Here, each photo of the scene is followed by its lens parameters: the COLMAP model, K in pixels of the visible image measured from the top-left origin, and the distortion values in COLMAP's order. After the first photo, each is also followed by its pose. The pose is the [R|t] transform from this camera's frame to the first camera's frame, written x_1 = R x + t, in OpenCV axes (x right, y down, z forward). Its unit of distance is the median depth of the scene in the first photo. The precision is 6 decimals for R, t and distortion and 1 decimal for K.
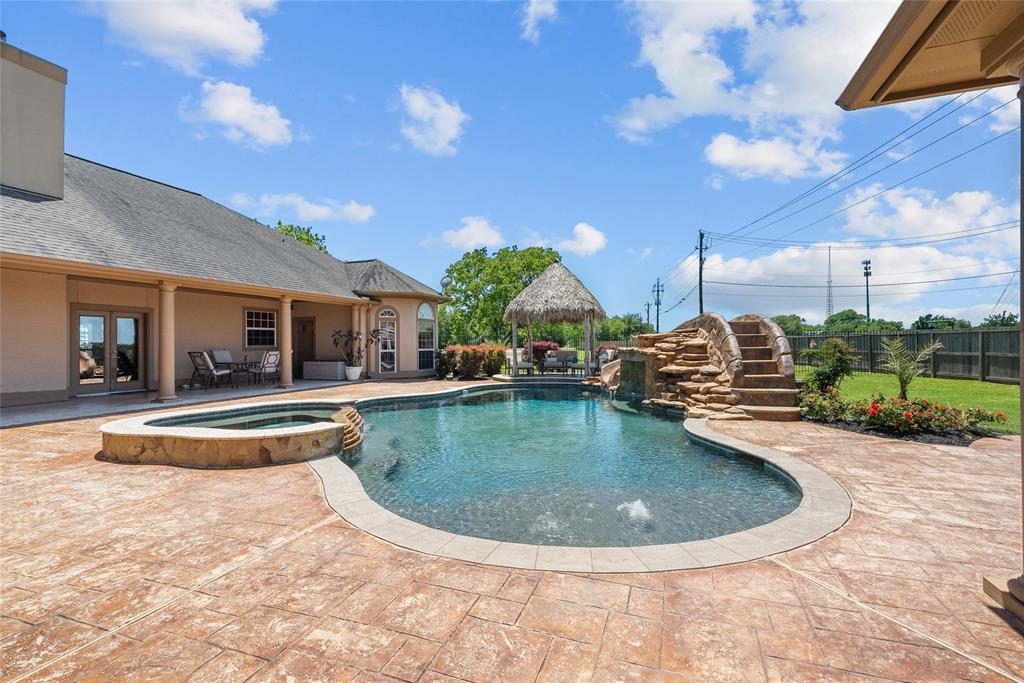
lens RADIAL K [[465.1, 0, 511.3], [0, 465.1, 344.7], [0, 0, 1]] dist [-0.001155, 0.001125]
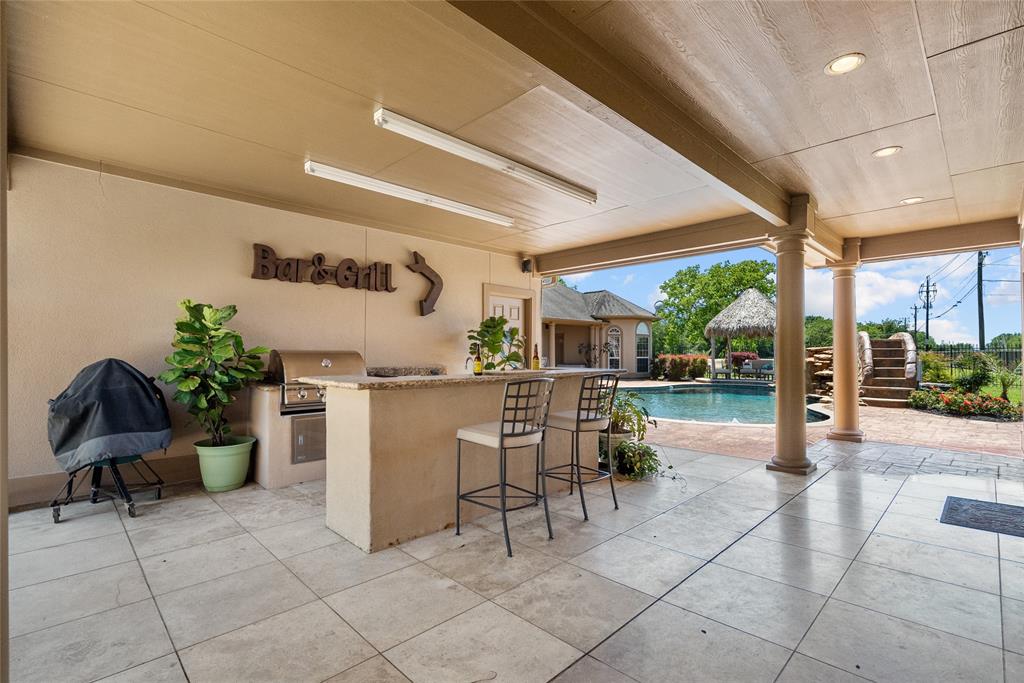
lens RADIAL K [[465.1, 0, 513.4], [0, 465.1, 346.8], [0, 0, 1]] dist [-0.001155, 0.001125]
pose [[0.902139, 0.003430, -0.431432, 0.058988], [-0.009739, 0.999876, -0.012415, 0.000147], [0.431335, 0.015402, 0.902060, -0.373311]]
